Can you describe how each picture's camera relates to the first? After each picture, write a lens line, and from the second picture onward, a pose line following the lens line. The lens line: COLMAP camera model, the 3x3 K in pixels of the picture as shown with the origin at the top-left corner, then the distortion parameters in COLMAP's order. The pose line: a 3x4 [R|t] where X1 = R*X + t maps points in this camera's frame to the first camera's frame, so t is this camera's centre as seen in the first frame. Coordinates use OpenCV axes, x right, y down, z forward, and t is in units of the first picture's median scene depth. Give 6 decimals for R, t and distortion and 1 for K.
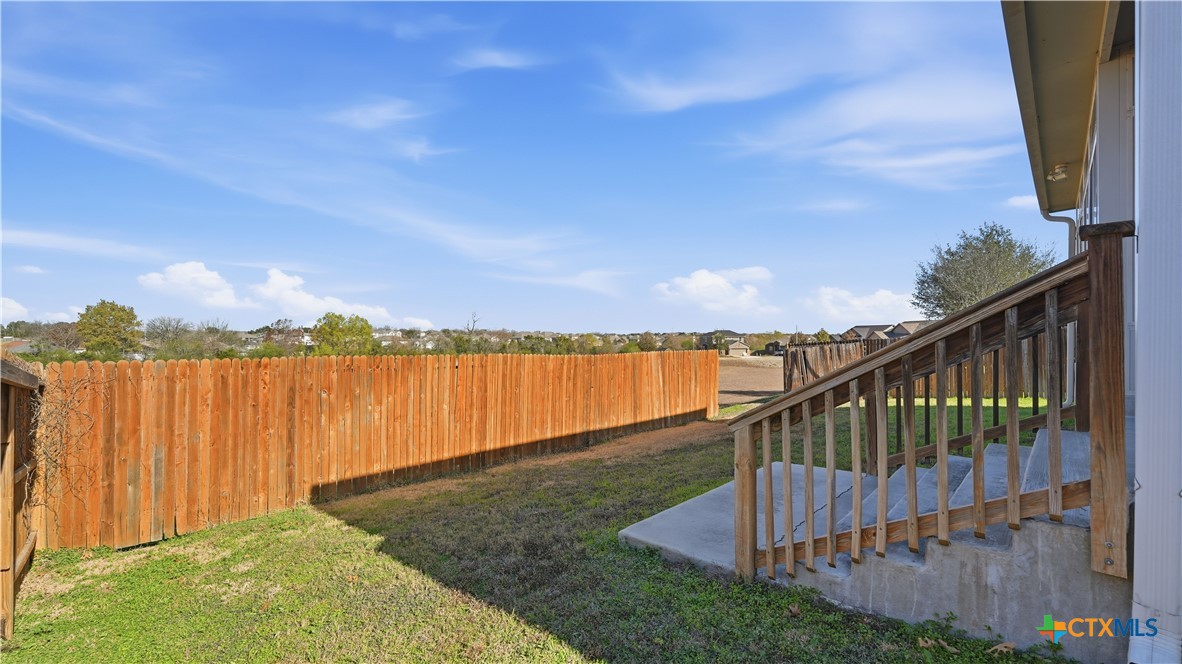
lens RADIAL K [[473.0, 0, 595.8], [0, 473.0, 333.4], [0, 0, 1]] dist [-0.002792, 0.000120]
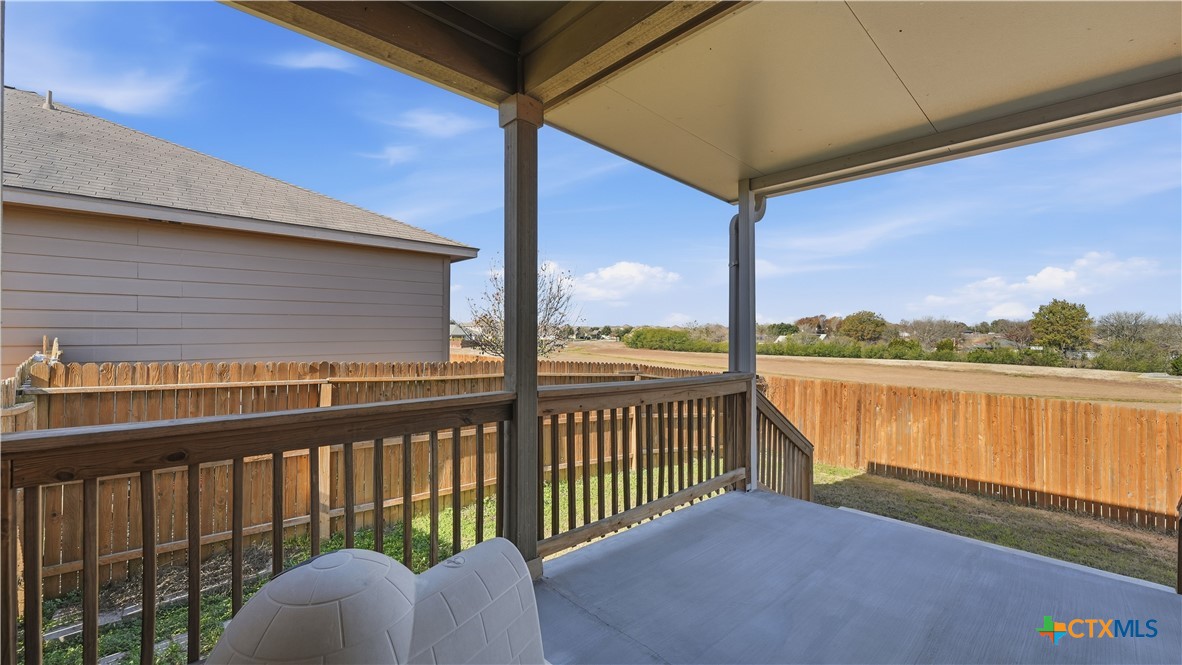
lens RADIAL K [[473.0, 0, 592.9], [0, 473.0, 336.4], [0, 0, 1]] dist [-0.002792, 0.000120]
pose [[-0.029467, 0.006106, -0.999547, 0.824872], [0.009686, 0.999936, 0.005823, -0.102983], [0.999519, -0.009510, -0.029524, 0.068477]]
